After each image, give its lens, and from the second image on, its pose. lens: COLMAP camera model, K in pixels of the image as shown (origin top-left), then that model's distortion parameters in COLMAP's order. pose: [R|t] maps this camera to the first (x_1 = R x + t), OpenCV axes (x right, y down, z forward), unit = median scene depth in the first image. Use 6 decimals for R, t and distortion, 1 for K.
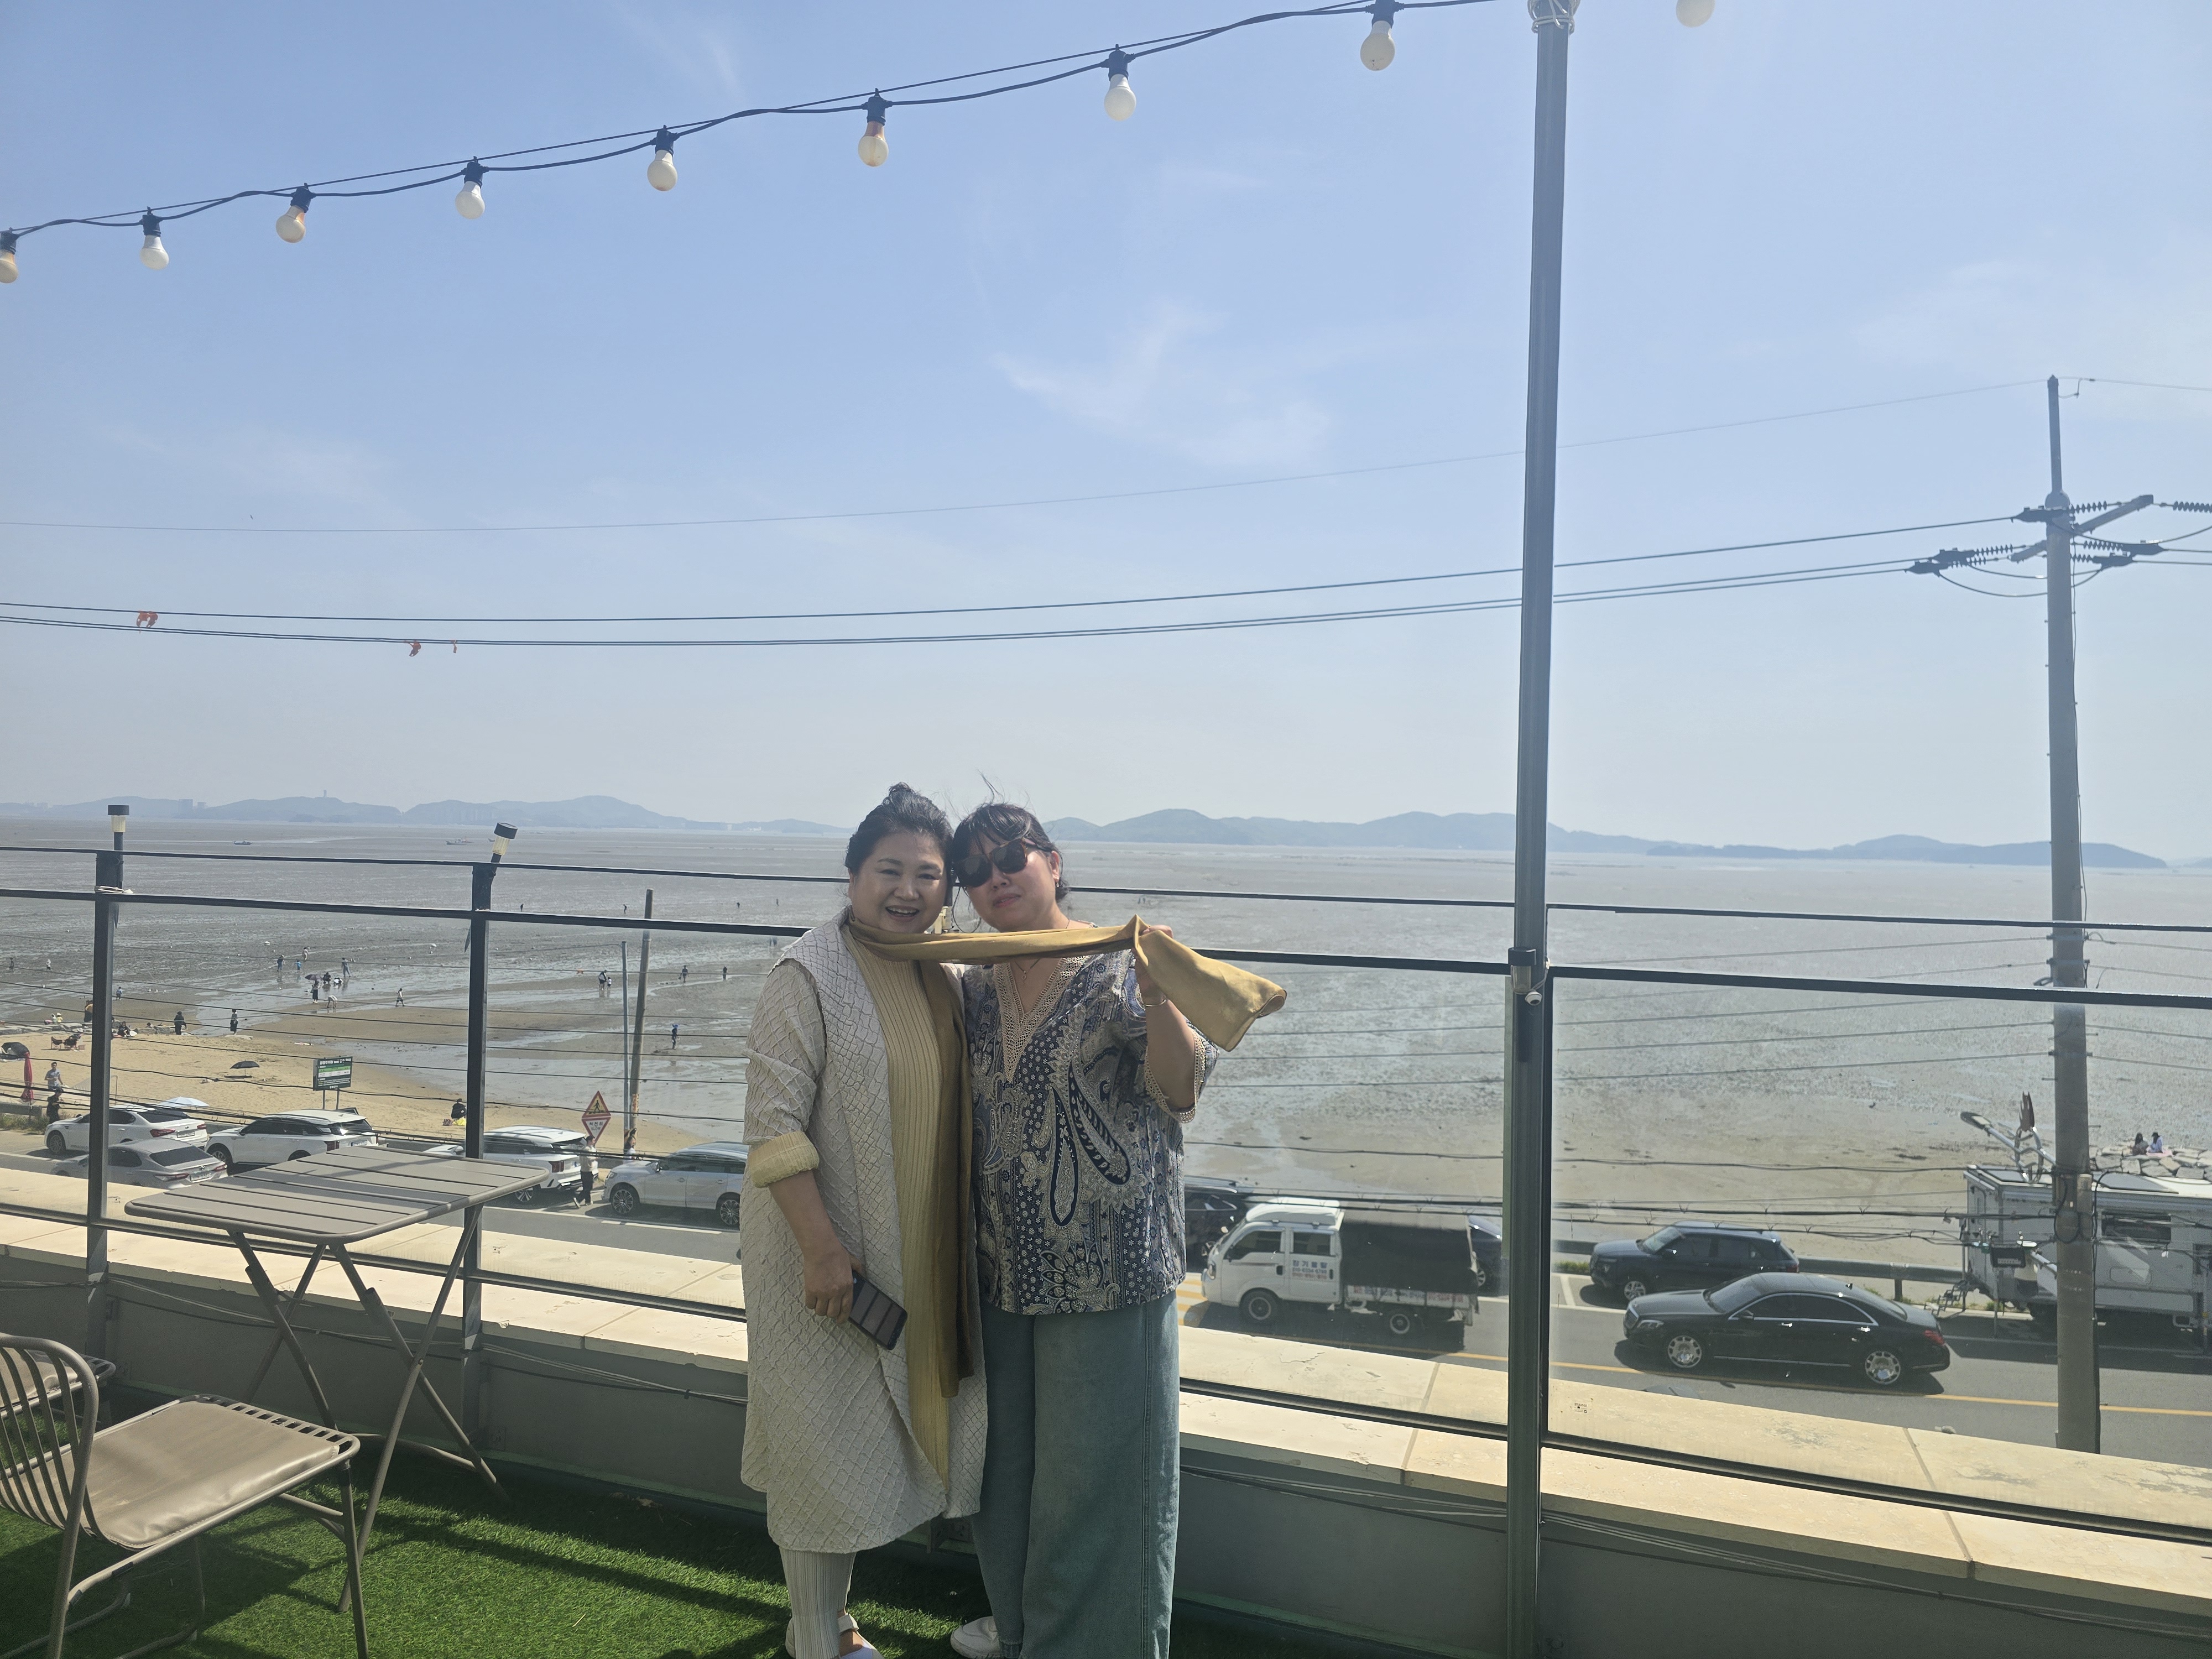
lens RADIAL K [[1590.4, 0, 1095.0], [0, 1590.4, 803.5], [0, 0, 1]] dist [0.058348, -0.050128]
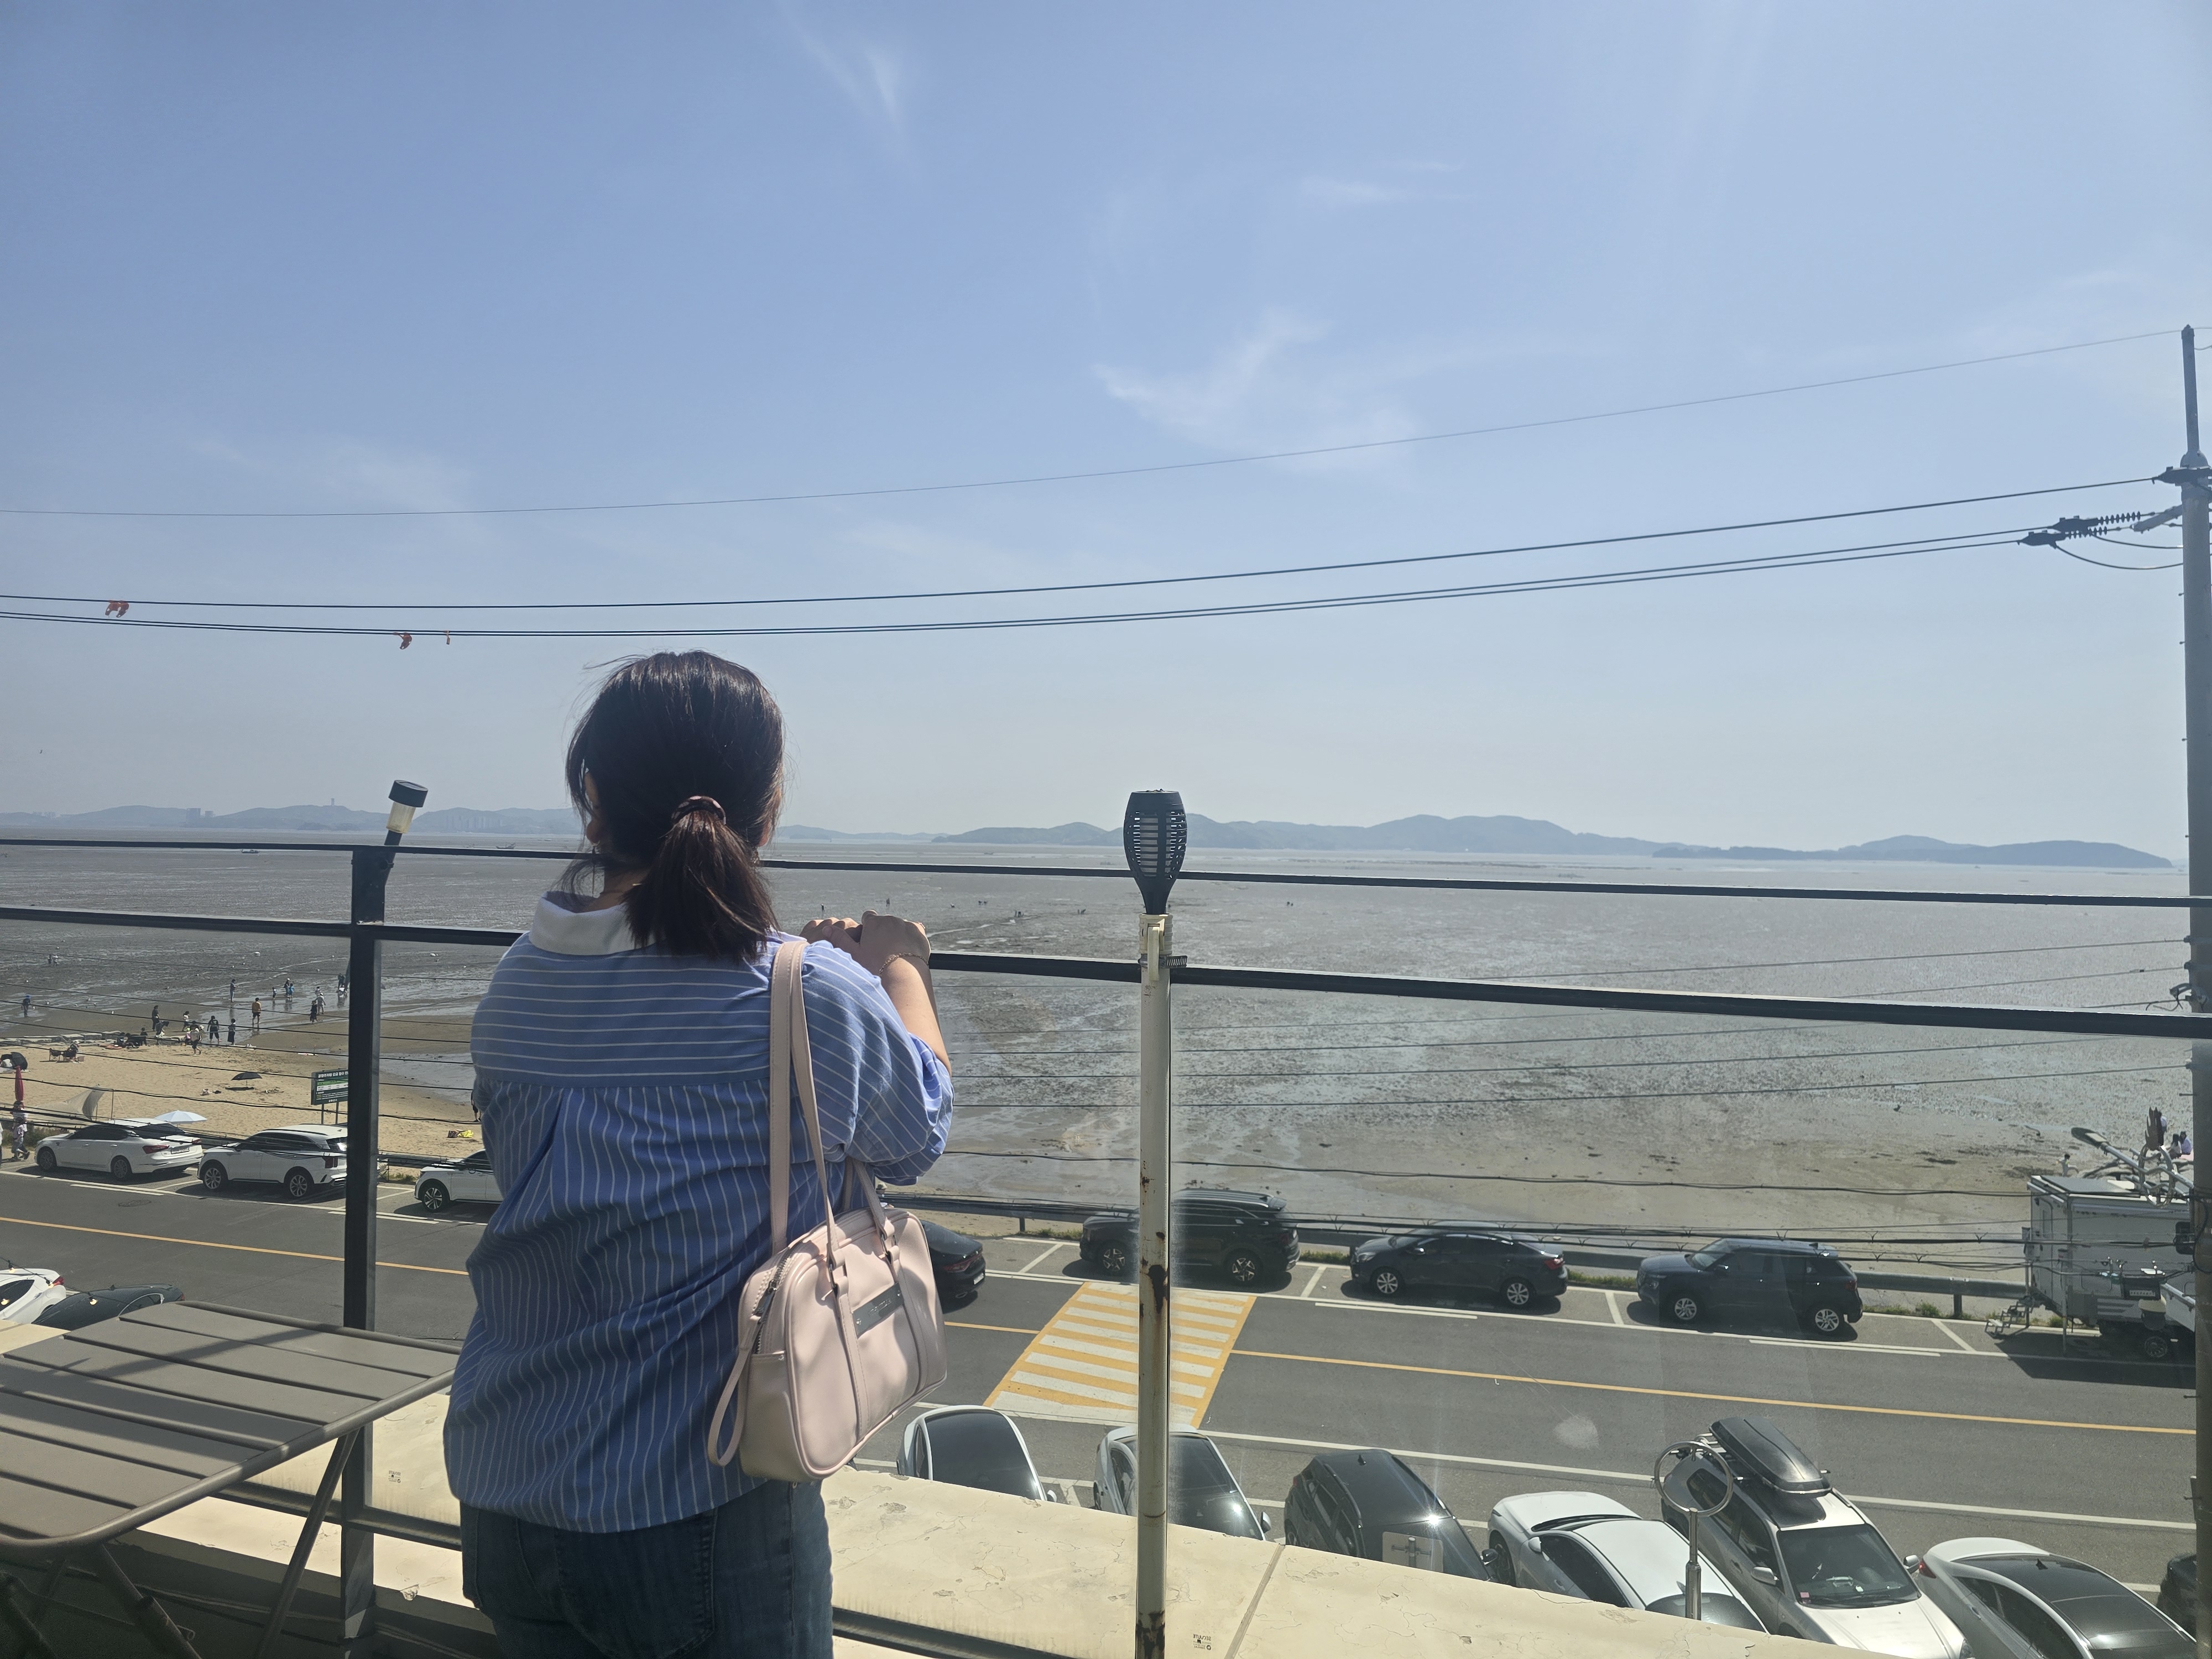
lens RADIAL K [[1590.4, 0, 1110.9], [0, 1590.4, 817.4], [0, 0, 1]] dist [0.058348, -0.050128]
pose [[0.999978, -0.004596, 0.004780, -0.025705], [0.004568, 0.999972, 0.005922, 0.006090], [-0.004807, -0.005900, 0.999971, 0.097747]]
